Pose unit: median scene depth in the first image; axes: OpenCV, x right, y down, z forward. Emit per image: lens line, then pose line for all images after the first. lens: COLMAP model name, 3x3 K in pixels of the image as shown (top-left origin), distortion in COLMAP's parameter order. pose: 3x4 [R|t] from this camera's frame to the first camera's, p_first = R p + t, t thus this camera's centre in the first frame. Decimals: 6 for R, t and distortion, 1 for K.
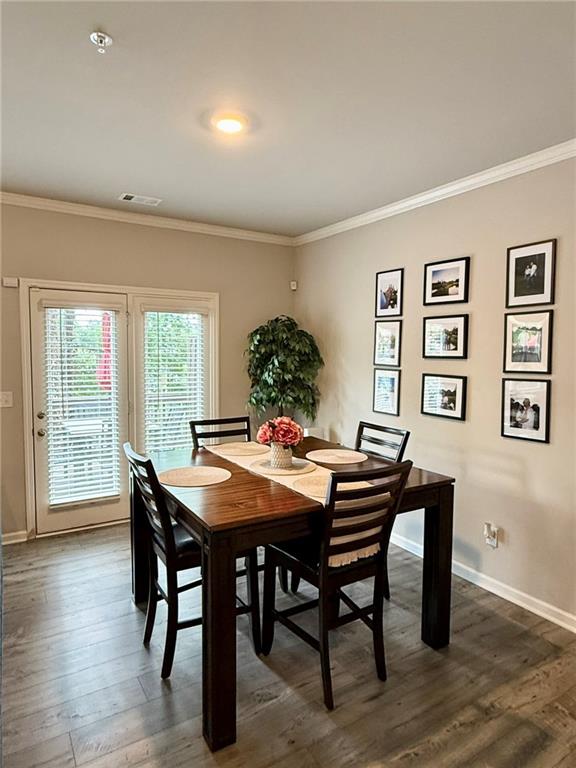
lens RADIAL K [[475.1, 0, 288.1], [0, 475.1, 380.6], [0, 0, 1]] dist [0.020096, -0.000651]
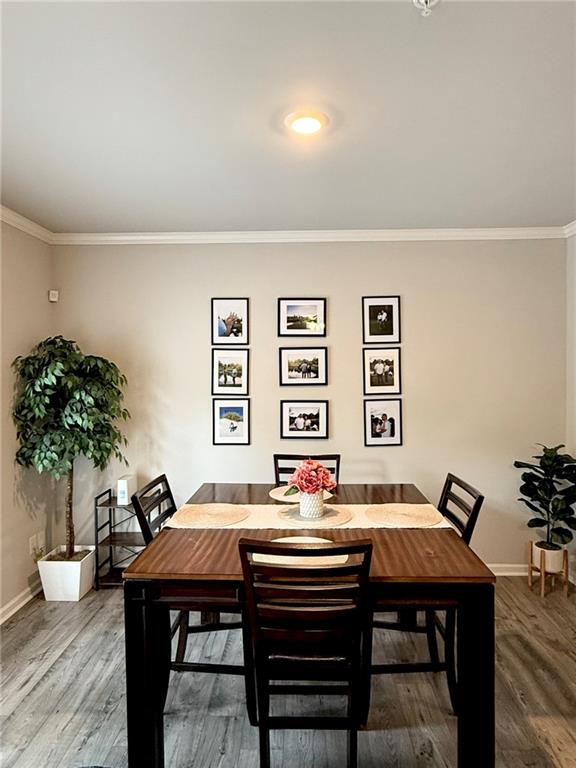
lens RADIAL K [[475.1, 0, 289.3], [0, 475.1, 384.7], [0, 0, 1]] dist [0.020096, -0.000651]
pose [[0.552068, -0.045690, 0.832546, -0.634220], [0.068717, 0.997594, 0.009181, -0.063079], [-0.830963, 0.052142, 0.553879, 0.430303]]
